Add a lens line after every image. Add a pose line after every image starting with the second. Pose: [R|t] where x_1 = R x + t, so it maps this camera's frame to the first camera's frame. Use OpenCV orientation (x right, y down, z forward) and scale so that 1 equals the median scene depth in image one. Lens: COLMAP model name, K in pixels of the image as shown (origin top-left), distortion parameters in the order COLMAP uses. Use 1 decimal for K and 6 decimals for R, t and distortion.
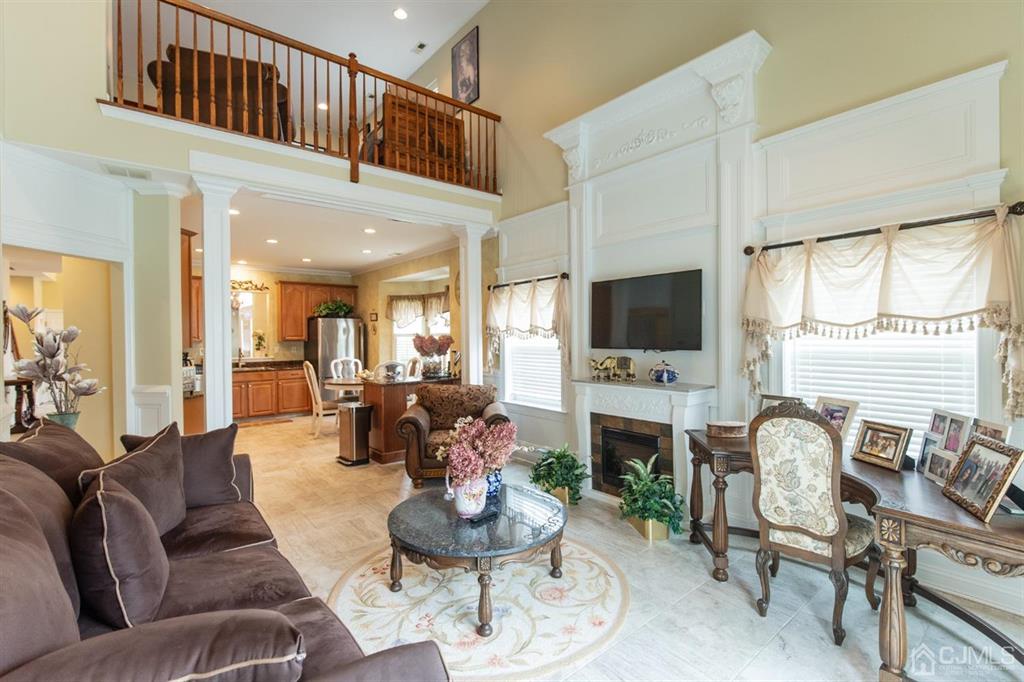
lens RADIAL K [[468.2, 0, 512.0], [0, 468.2, 341.0], [0, 0, 1]] dist [0.012960, -0.000076]
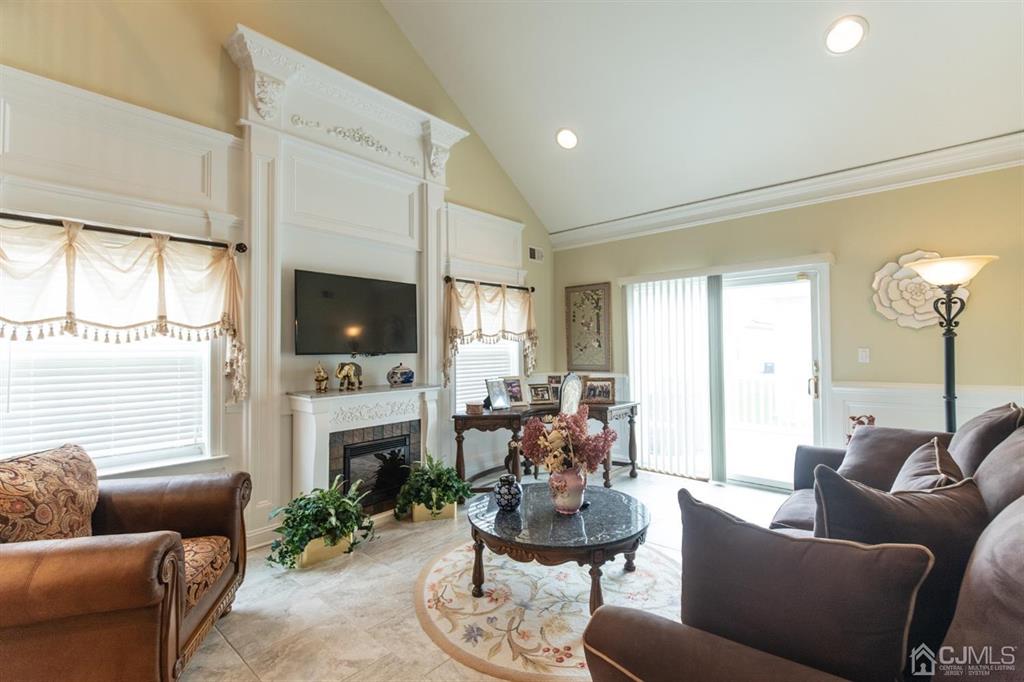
lens RADIAL K [[462.2, 0, 512.0], [0, 462.2, 341.0], [0, 0, 1]] dist [-0.000625, -0.000056]
pose [[-0.150412, 0.008351, 0.988588, -0.637651], [0.001919, 0.999965, -0.008155, -0.001060], [-0.988622, 0.000671, -0.150422, 0.760035]]
